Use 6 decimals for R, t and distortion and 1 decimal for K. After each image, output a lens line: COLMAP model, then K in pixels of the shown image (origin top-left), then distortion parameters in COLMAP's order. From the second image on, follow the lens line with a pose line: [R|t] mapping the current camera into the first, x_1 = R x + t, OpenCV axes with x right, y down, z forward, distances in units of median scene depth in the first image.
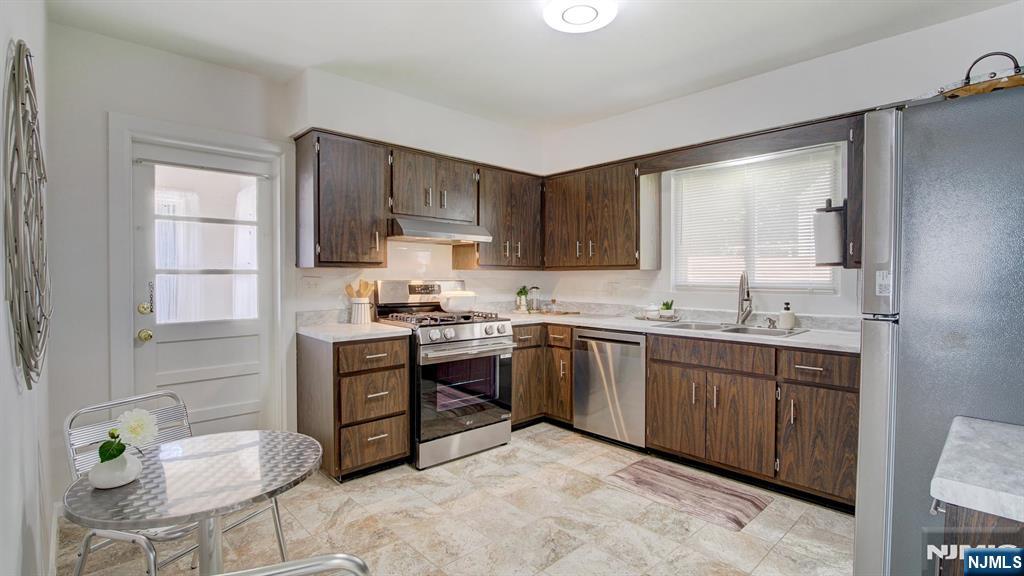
lens RADIAL K [[472.0, 0, 502.9], [0, 472.0, 284.3], [0, 0, 1]] dist [-0.018004, -0.000657]
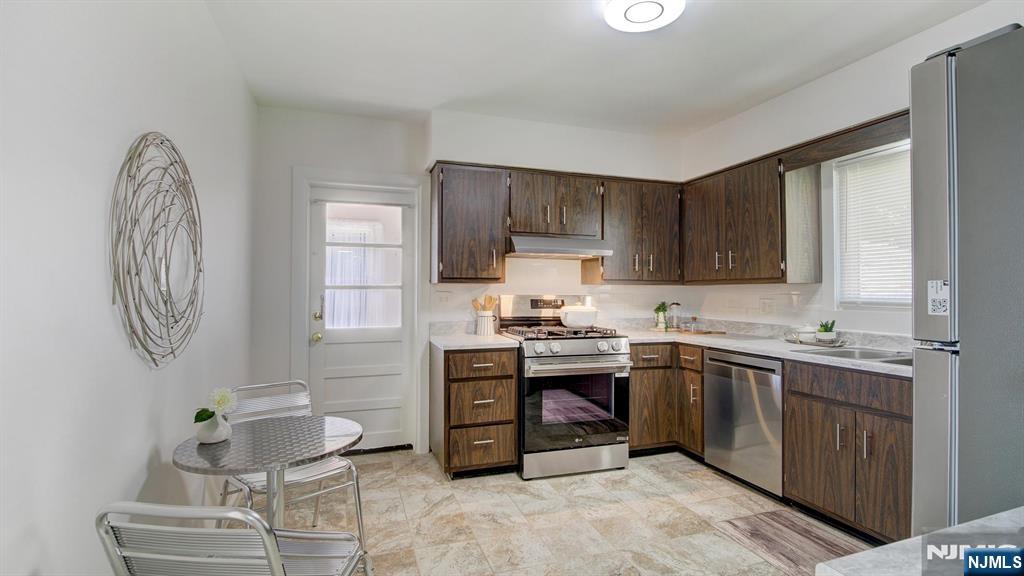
lens RADIAL K [[472.0, 0, 506.8], [0, 472.0, 286.7], [0, 0, 1]] dist [-0.018004, -0.000657]
pose [[0.911897, -0.004026, -0.410400, 0.206876], [-0.007971, 0.999590, -0.027518, 0.002300], [0.410343, 0.028364, 0.911490, 0.036540]]
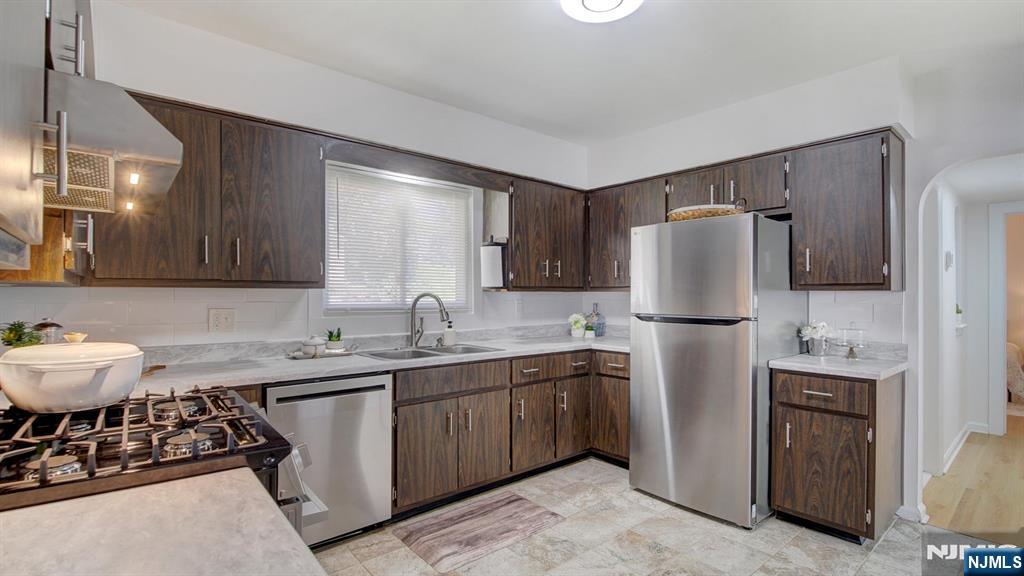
lens RADIAL K [[472.0, 0, 513.2], [0, 472.0, 297.2], [0, 0, 1]] dist [-0.018004, -0.000657]
pose [[0.036390, -0.002569, 0.999334, -0.487168], [0.018635, 0.999825, 0.001892, -0.016781], [-0.999164, 0.018553, 0.036431, 0.794768]]
